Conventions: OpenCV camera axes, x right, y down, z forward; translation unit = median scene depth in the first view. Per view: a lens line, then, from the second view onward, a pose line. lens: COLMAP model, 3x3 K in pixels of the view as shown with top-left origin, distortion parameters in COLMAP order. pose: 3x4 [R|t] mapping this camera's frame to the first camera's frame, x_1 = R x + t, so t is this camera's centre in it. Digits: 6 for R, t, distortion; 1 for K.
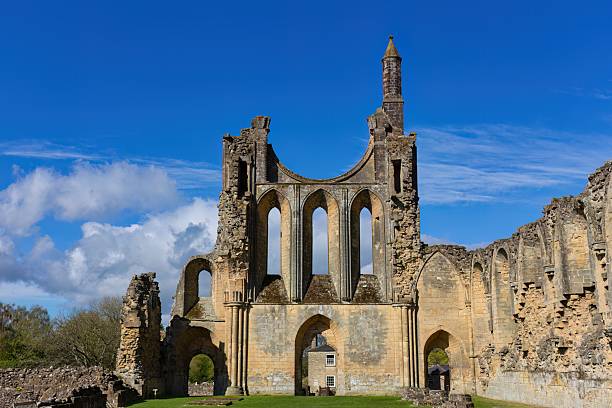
lens RADIAL K [[678.2, 0, 306.0], [0, 678.2, 204.0], [0, 0, 1]] dist [0.010339, -0.004279]
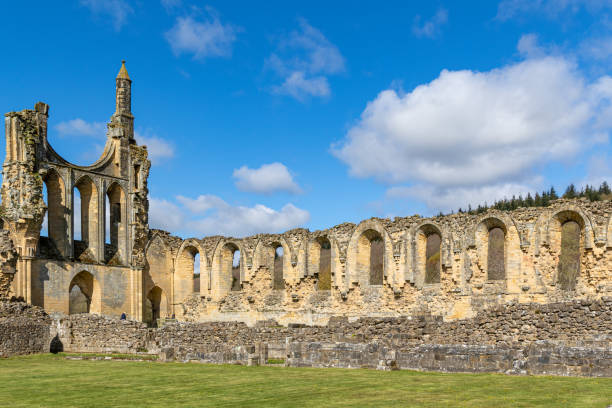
lens RADIAL K [[691.0, 0, 375.4], [0, 691.0, 324.9], [0, 0, 1]] dist [0.007003, -0.011008]
pose [[0.518143, 0.000421, 0.855294, -0.859004], [-0.199822, 0.972385, 0.120574, -0.014589], [-0.831625, -0.233381, 0.503918, -0.203531]]
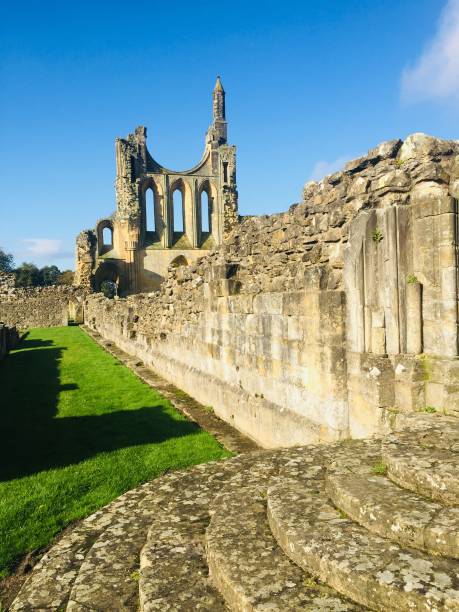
lens RADIAL K [[528.0, 0, 229.5], [0, 528.0, 306.0], [0, 0, 1]] dist [0.040876, -0.007958]
pose [[0.939103, -0.034971, 0.341851, -0.322163], [-0.049728, 0.970507, 0.235888, -0.031025], [-0.340018, -0.238523, 0.909667, -0.265988]]
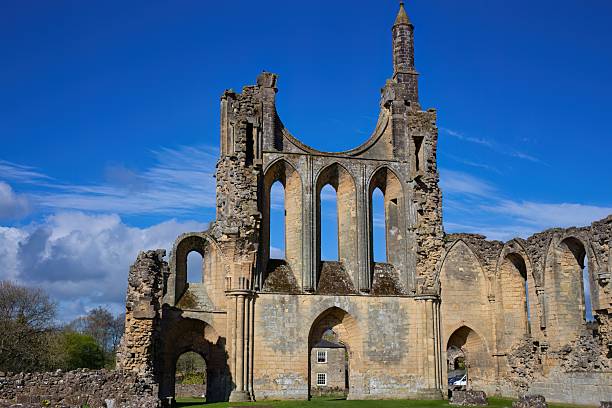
lens RADIAL K [[678.7, 0, 306.0], [0, 678.7, 204.0], [0, 0, 1]] dist [-0.064216, 0.144962]
pose [[0.967761, 0.055481, 0.245684, -0.234966], [-0.057236, 0.998361, 0.000002, 0.034043], [-0.245281, -0.014064, 0.969350, 0.173425]]
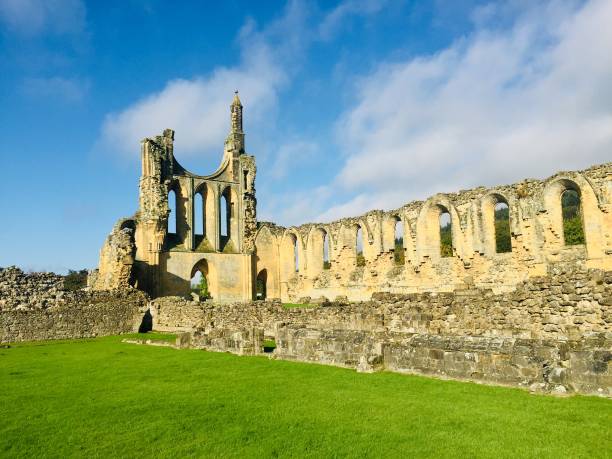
lens RADIAL K [[528.0, 0, 306.0], [0, 528.0, 229.5], [0, 0, 1]] dist [0.040876, -0.007958]
pose [[0.773916, 0.055442, 0.630856, -0.606914], [-0.116961, 0.991537, 0.056344, -0.010315], [-0.622393, -0.117392, 0.773851, -0.149526]]
